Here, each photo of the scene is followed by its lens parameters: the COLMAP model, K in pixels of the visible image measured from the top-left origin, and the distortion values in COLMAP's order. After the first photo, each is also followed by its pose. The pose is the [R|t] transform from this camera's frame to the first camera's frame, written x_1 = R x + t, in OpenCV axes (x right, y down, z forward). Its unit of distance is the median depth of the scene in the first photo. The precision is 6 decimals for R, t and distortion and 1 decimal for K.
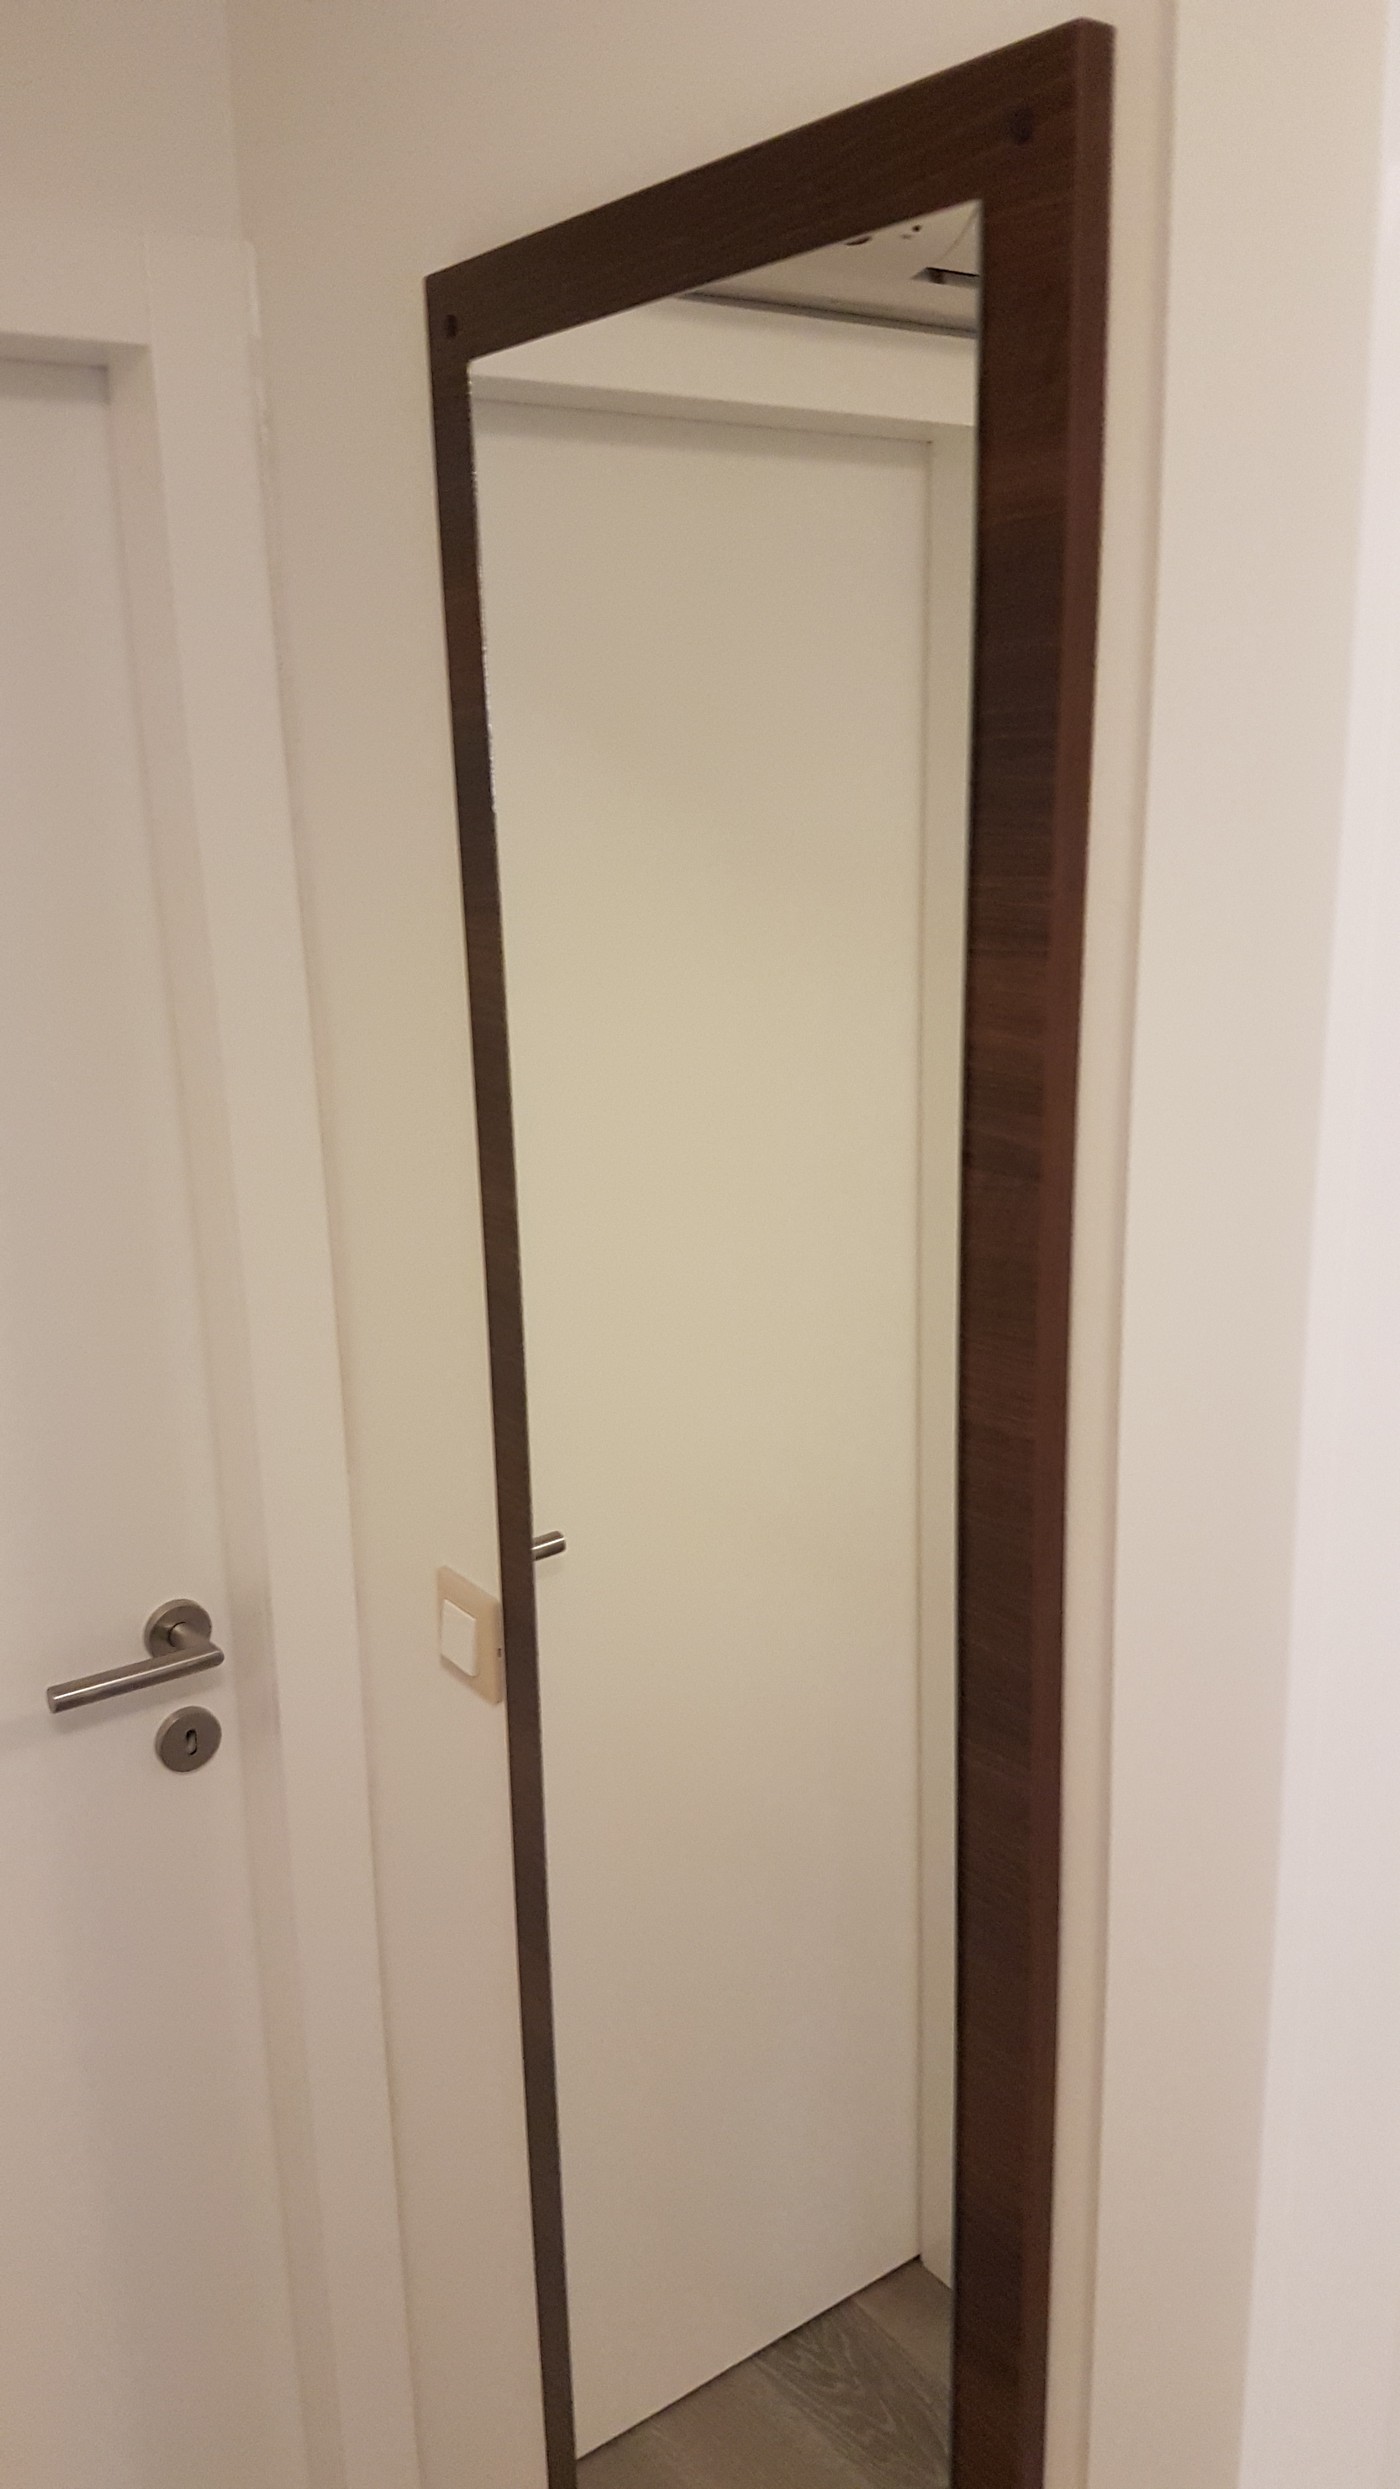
lens RADIAL K [[1976.8, 0, 700.0], [0, 1976.8, 1244.5], [0, 0, 1]] dist [0.105139, -0.201474]
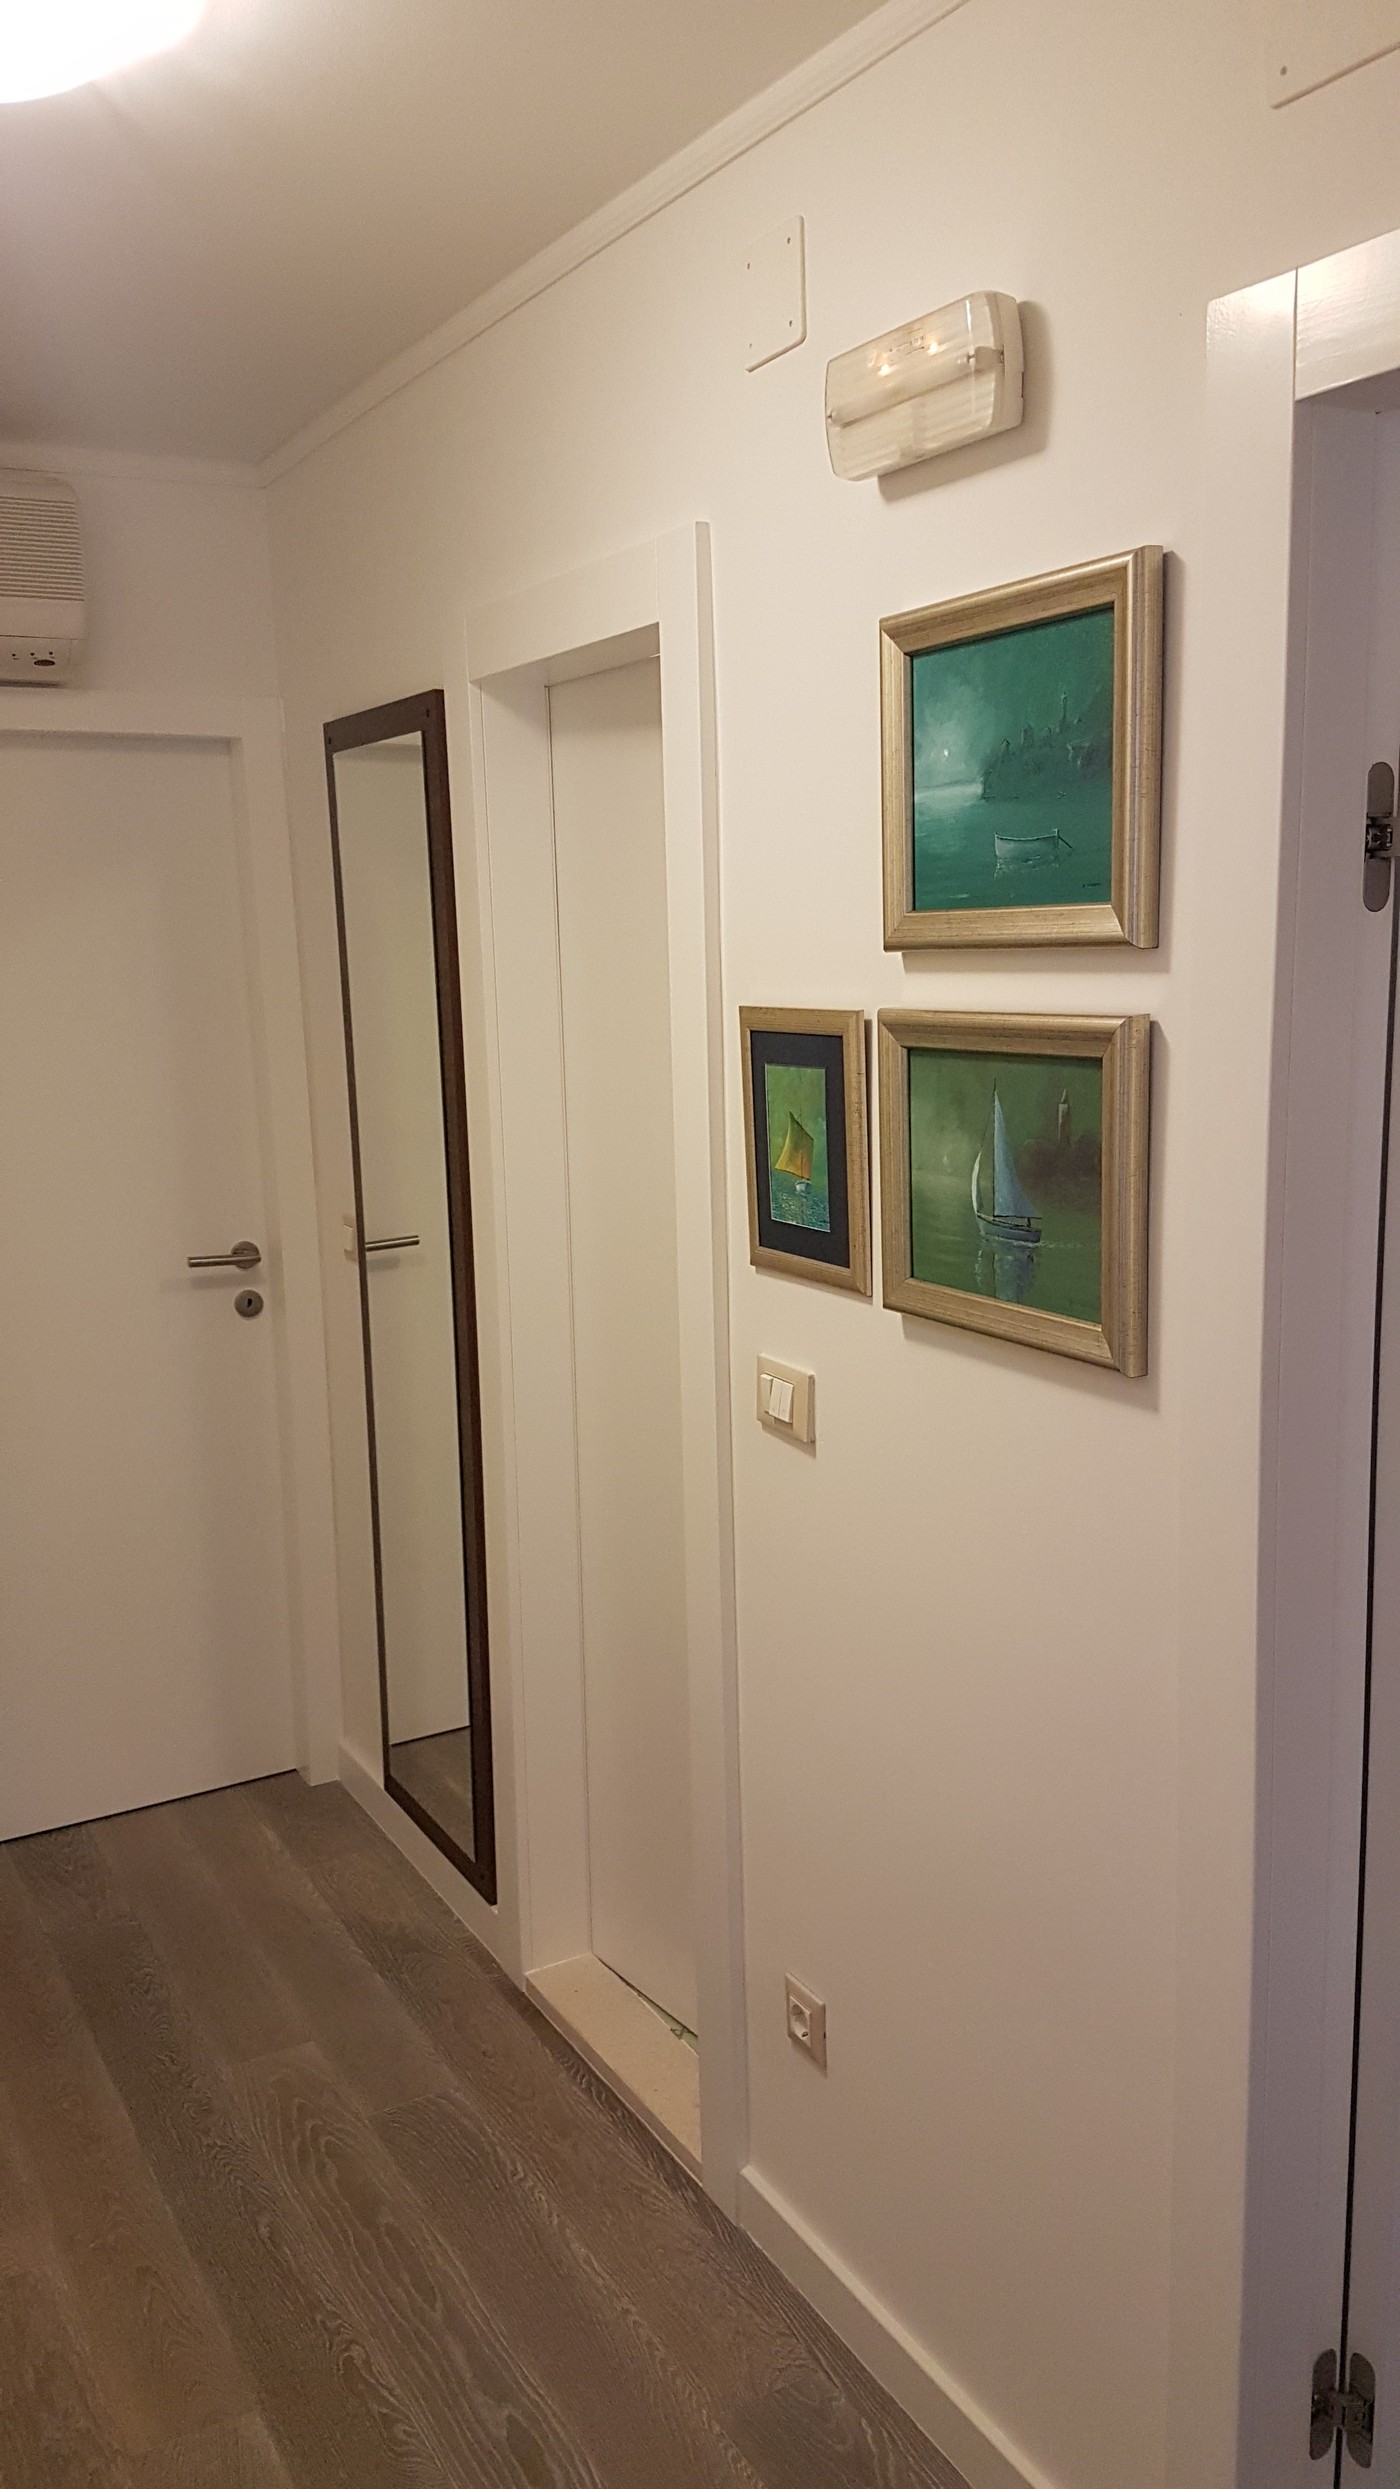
lens RADIAL K [[1976.8, 0, 700.0], [0, 1976.8, 1244.5], [0, 0, 1]] dist [0.105139, -0.201474]
pose [[0.991739, 0.007748, -0.128039, 0.630600], [-0.018694, 0.996247, -0.084514, 0.403879], [0.126904, 0.086210, 0.988162, -1.386591]]
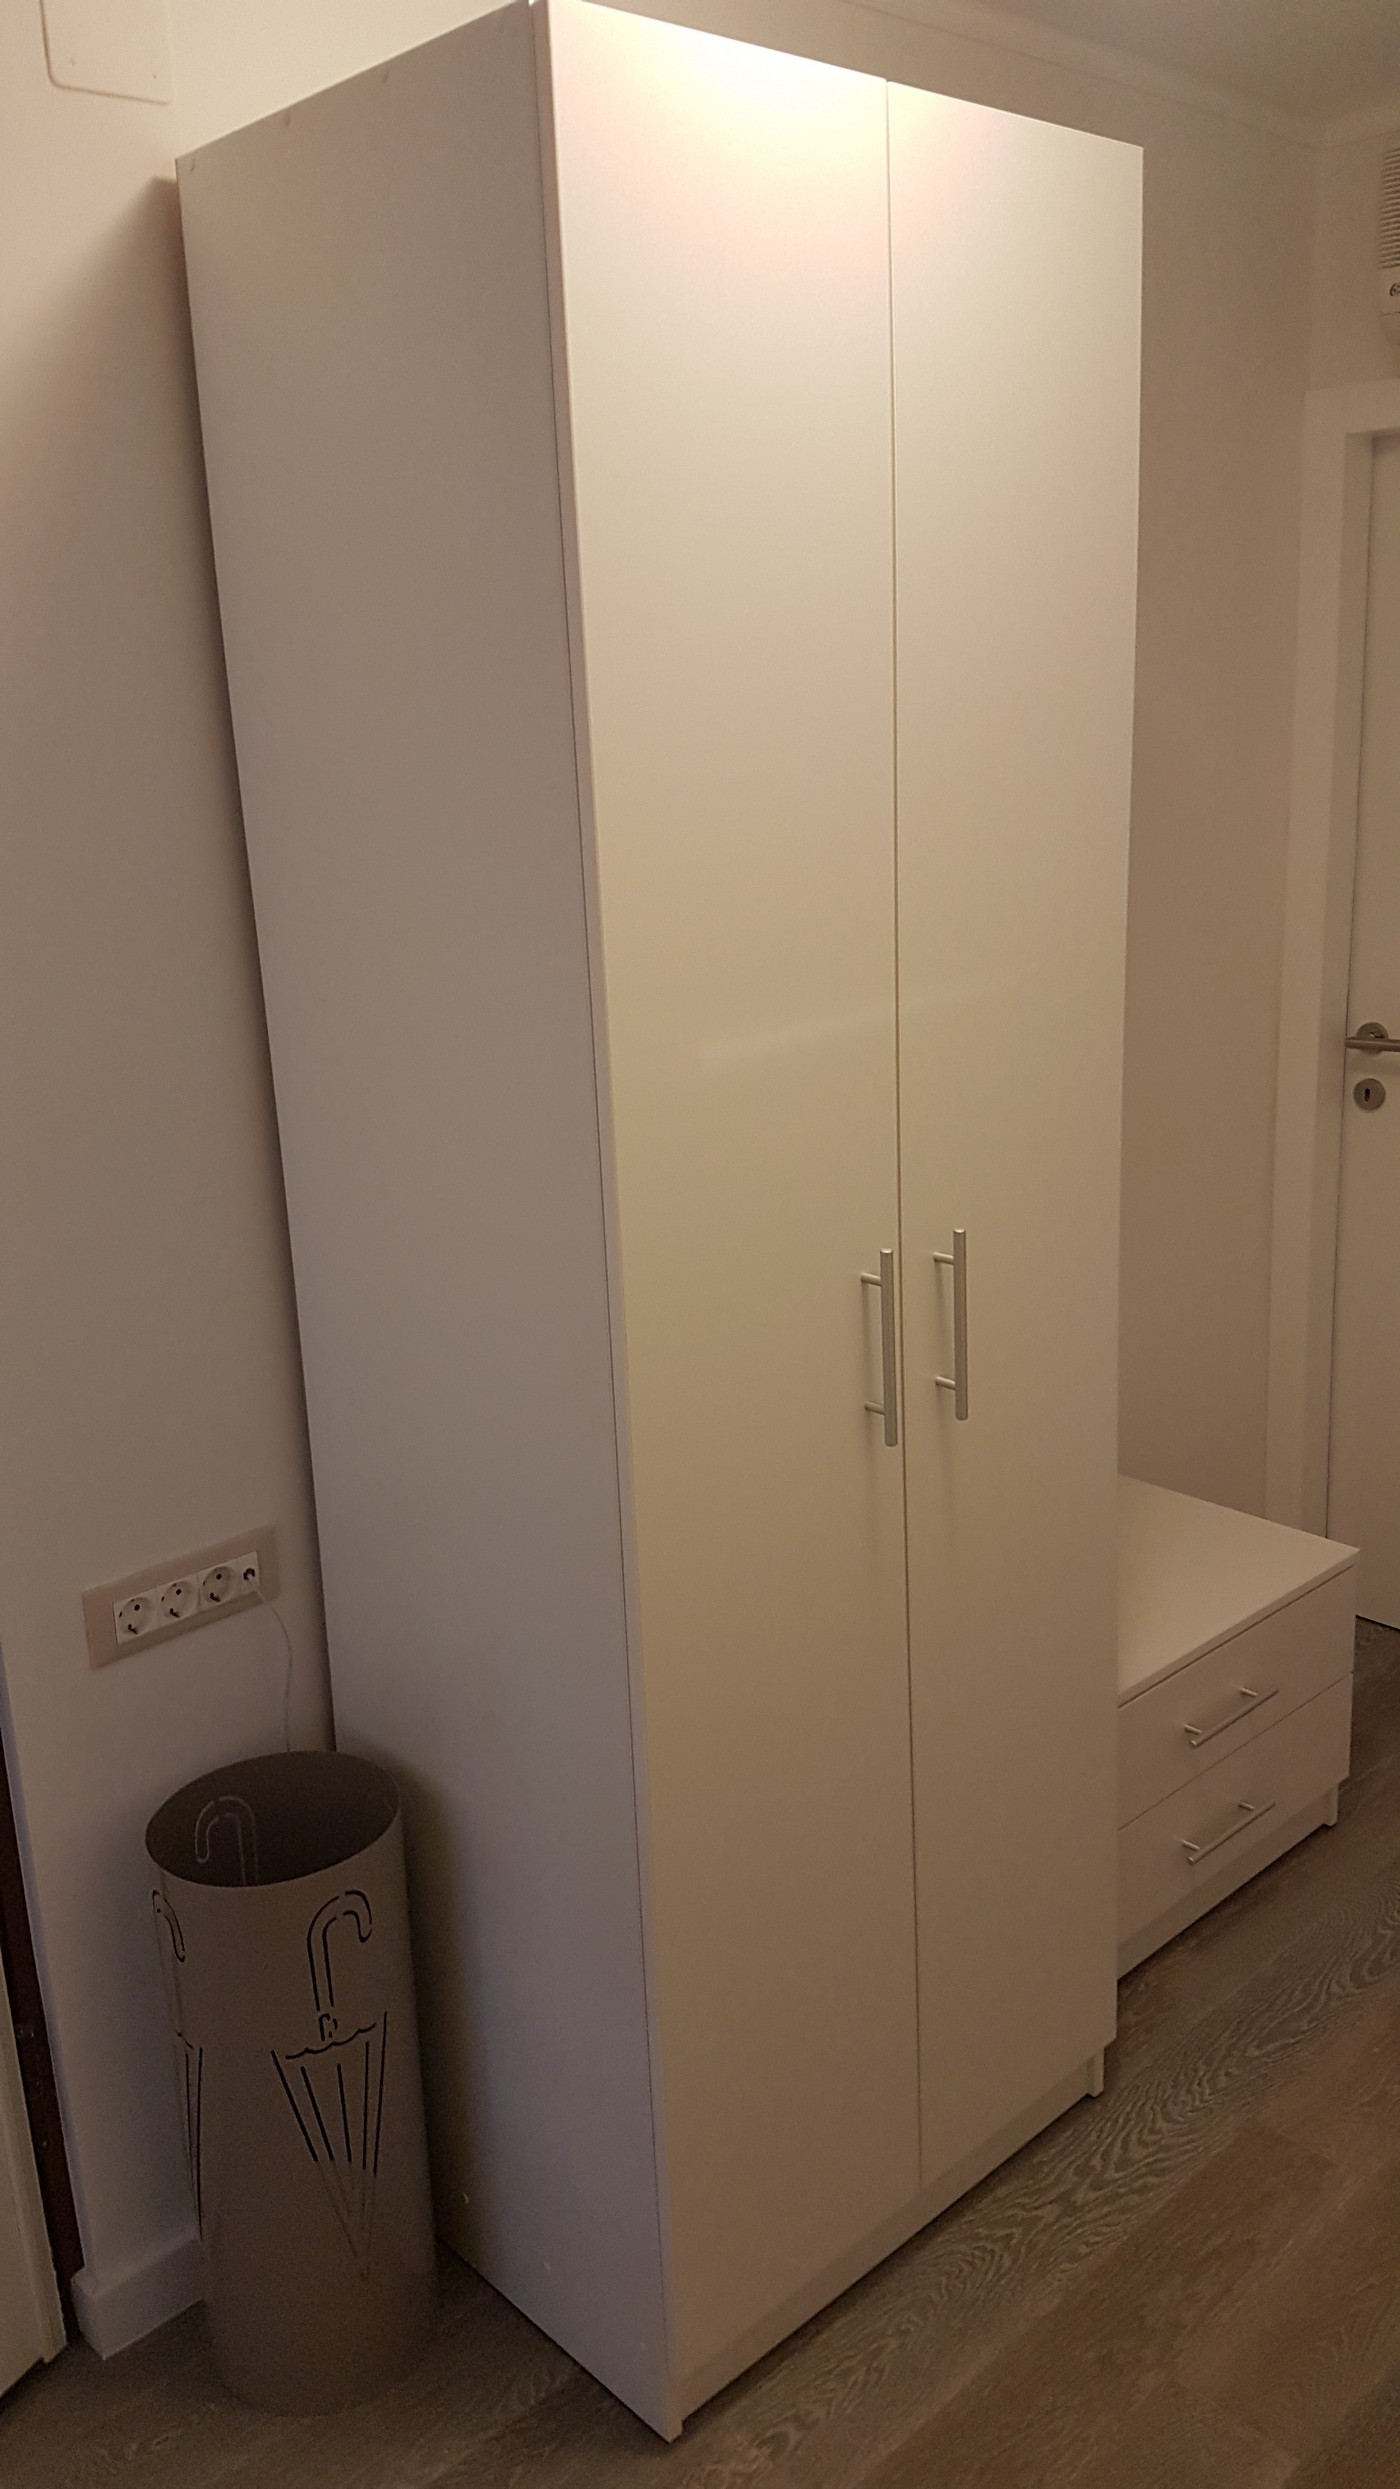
lens RADIAL K [[1976.8, 0, 700.0], [0, 1976.8, 1244.5], [0, 0, 1]] dist [0.105139, -0.201474]
pose [[0.114294, 0.268033, -0.956606, 1.420831], [-0.226101, 0.944664, 0.237673, 0.104482], [0.967375, 0.189125, 0.168572, 0.235525]]
